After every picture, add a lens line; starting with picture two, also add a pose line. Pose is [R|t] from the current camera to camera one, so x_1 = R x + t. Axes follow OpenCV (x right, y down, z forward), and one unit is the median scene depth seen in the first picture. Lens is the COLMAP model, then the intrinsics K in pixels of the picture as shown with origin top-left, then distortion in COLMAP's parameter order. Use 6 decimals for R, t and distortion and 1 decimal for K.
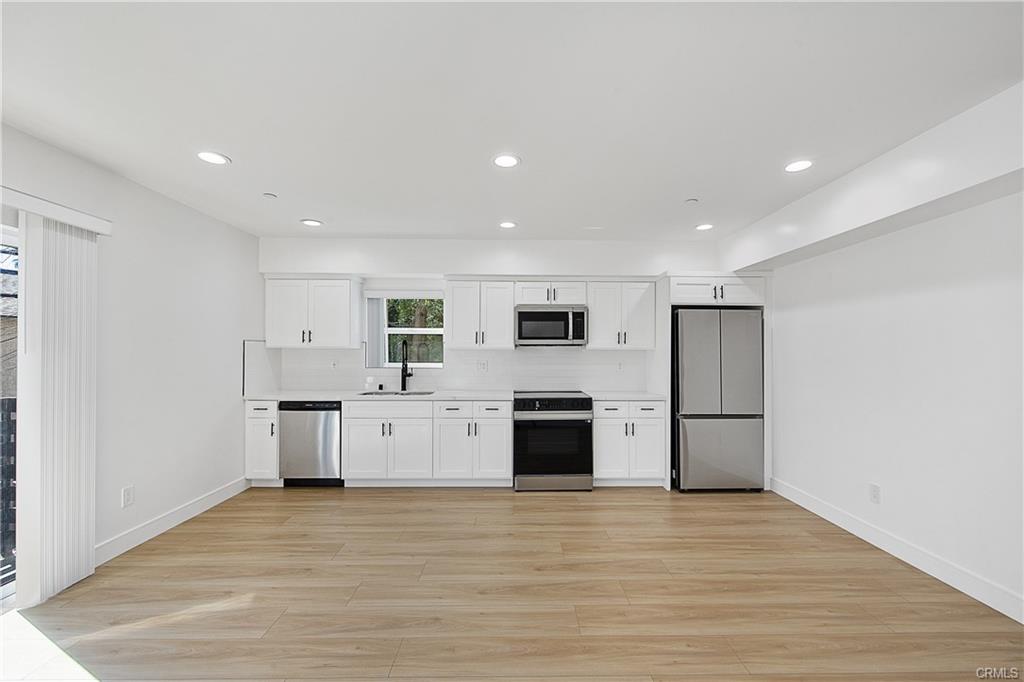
lens RADIAL K [[397.6, 0, 514.2], [0, 397.6, 344.3], [0, 0, 1]] dist [0.008524, 0.000275]
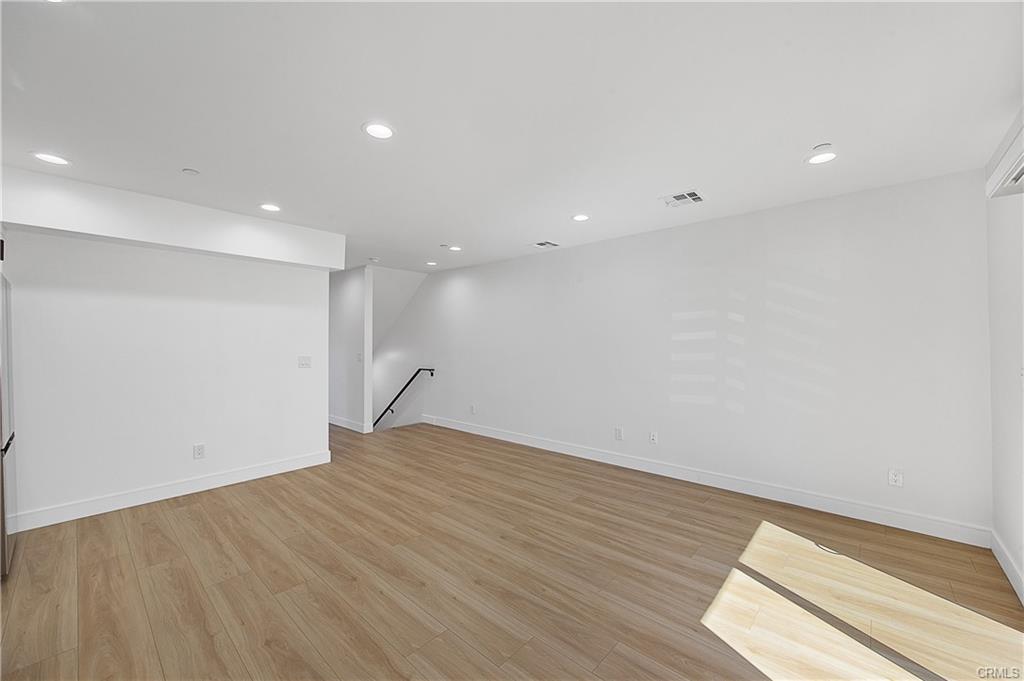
lens RADIAL K [[397.6, 0, 511.3], [0, 397.6, 345.2], [0, 0, 1]] dist [0.008524, 0.000275]
pose [[-0.737220, 0.002529, 0.675648, -0.976888], [-0.012879, 0.999759, -0.017795, 0.042100], [-0.675530, -0.021820, -0.737010, 1.698792]]
